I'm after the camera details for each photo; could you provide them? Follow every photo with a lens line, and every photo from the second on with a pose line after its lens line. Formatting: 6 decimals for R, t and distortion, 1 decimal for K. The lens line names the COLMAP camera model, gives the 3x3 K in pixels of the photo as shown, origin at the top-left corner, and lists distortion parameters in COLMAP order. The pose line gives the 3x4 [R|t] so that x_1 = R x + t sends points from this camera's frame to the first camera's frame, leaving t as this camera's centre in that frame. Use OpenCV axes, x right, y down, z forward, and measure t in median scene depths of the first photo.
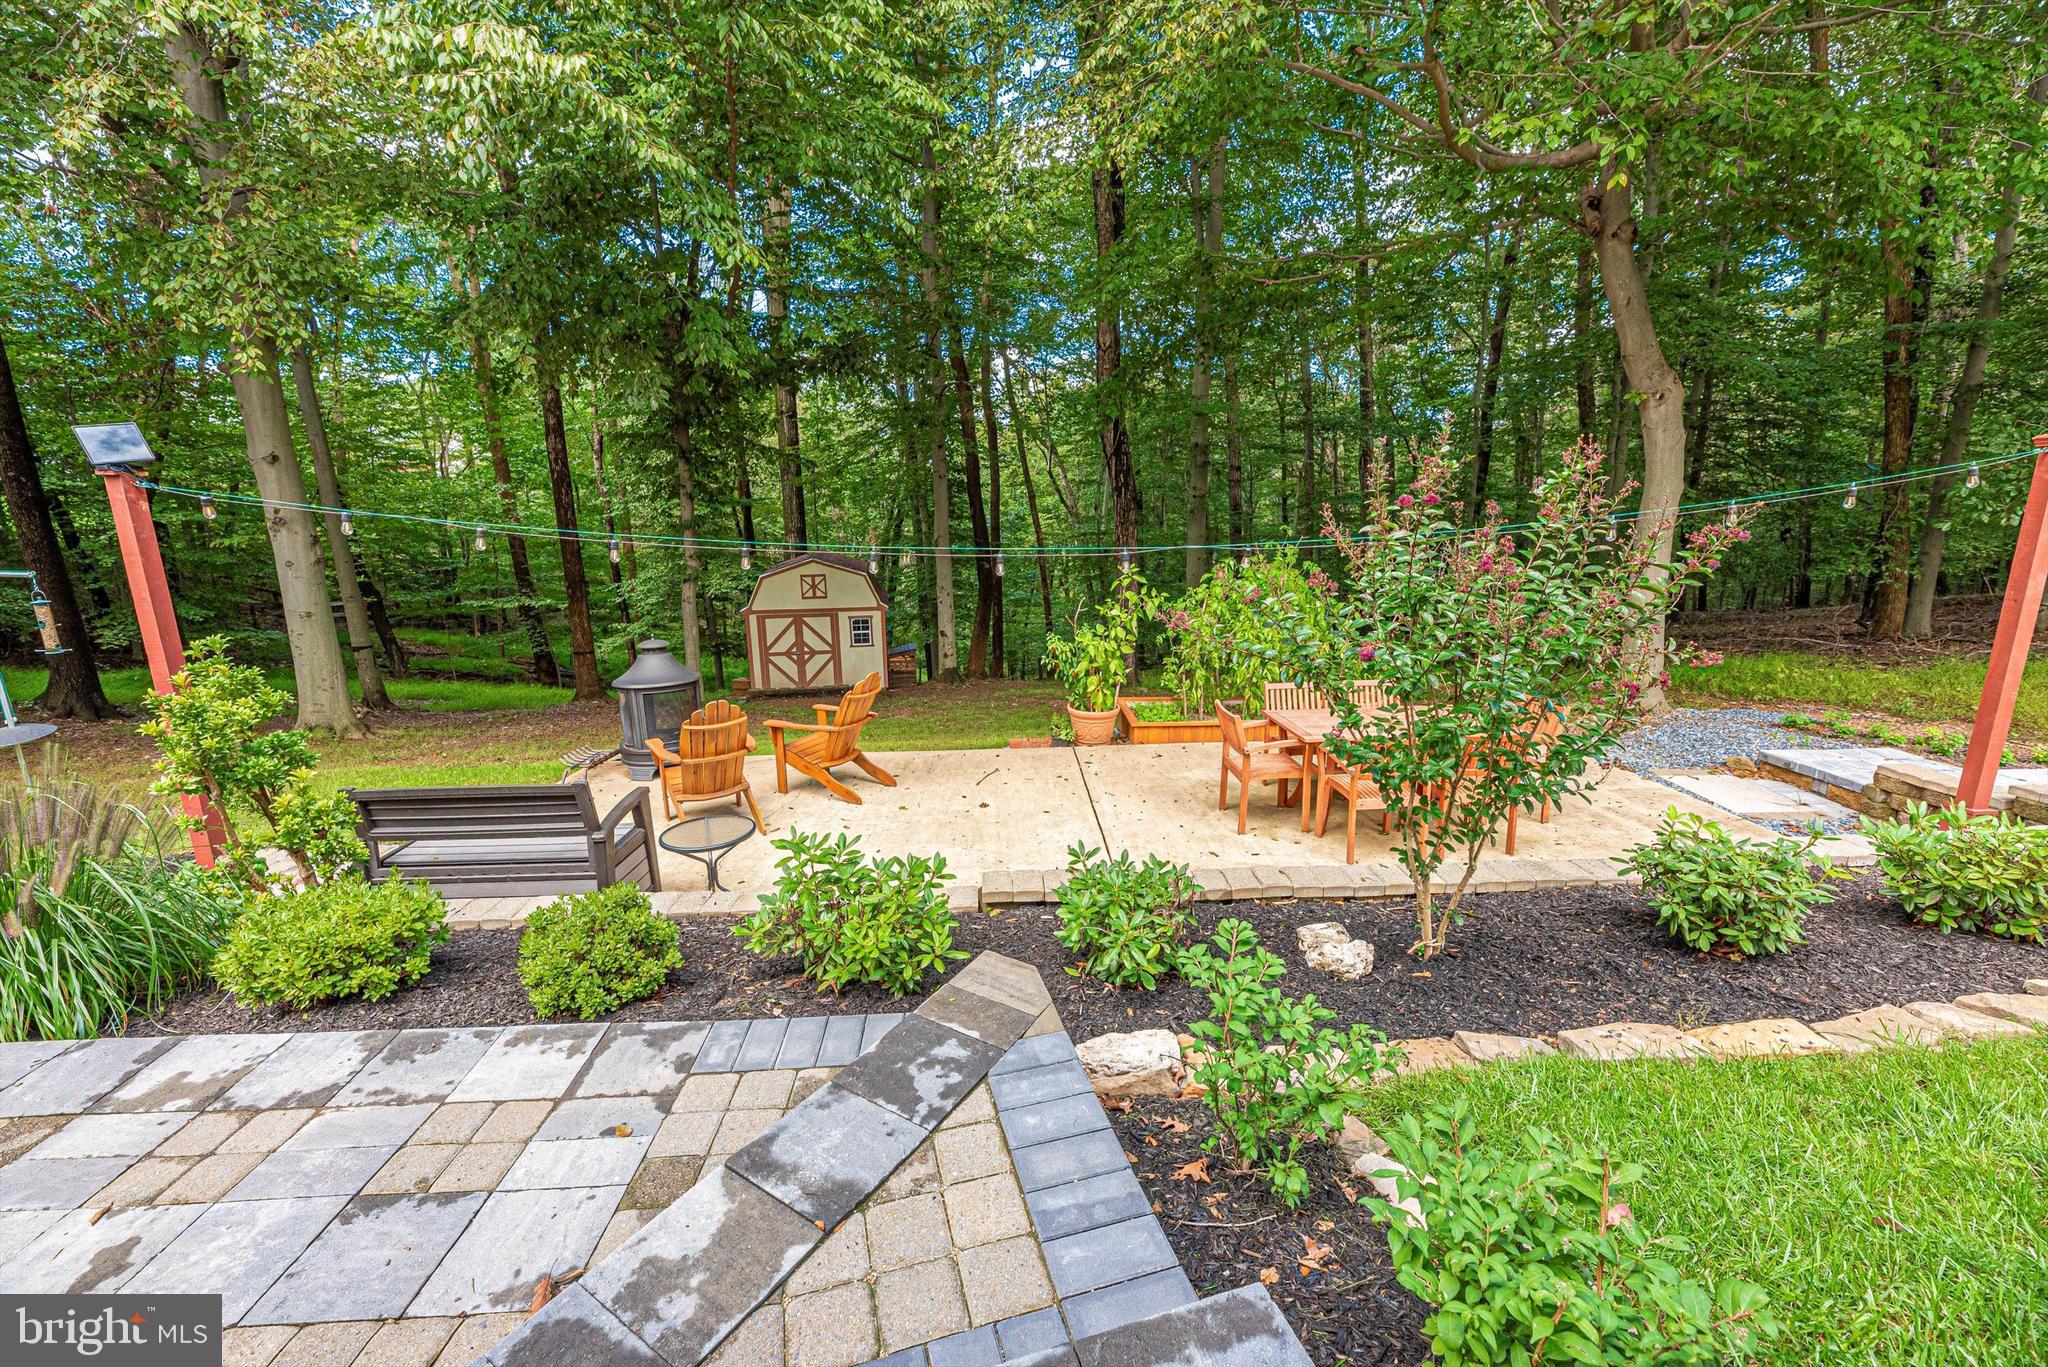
lens RADIAL K [[819.9, 0, 1023.8], [0, 819.9, 691.3], [0, 0, 1]] dist [0.000328, 0.000193]
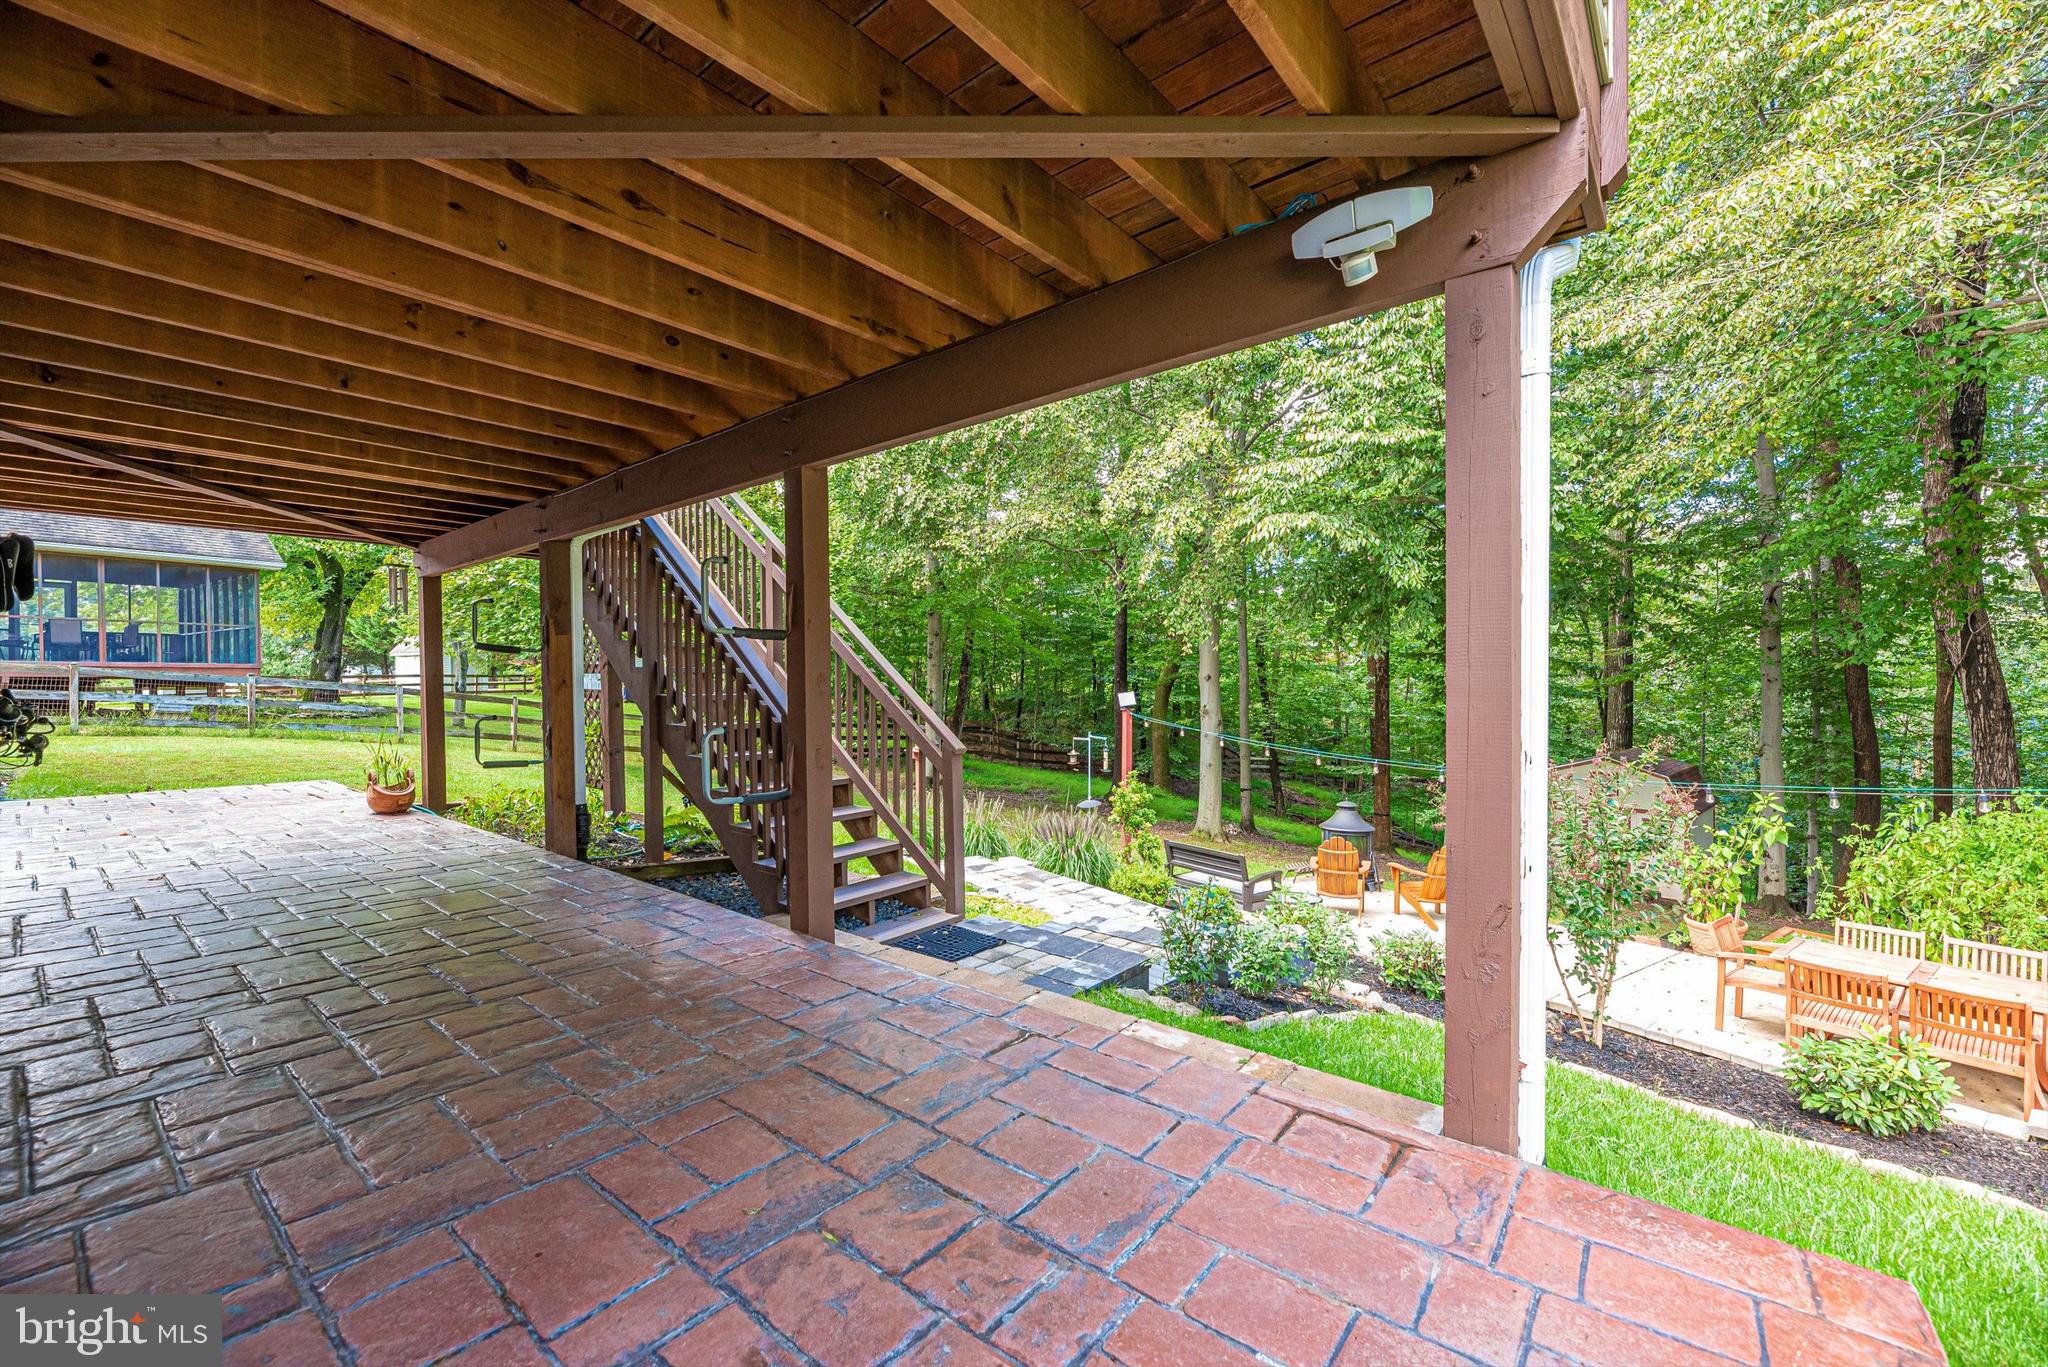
lens RADIAL K [[819.9, 0, 1023.8], [0, 819.9, 691.3], [0, 0, 1]] dist [0.000328, 0.000193]
pose [[0.542904, 0.019036, -0.839579, 0.668557], [-0.194897, 0.975304, -0.103914, 0.019438], [0.816866, 0.220046, 0.533207, -0.500606]]
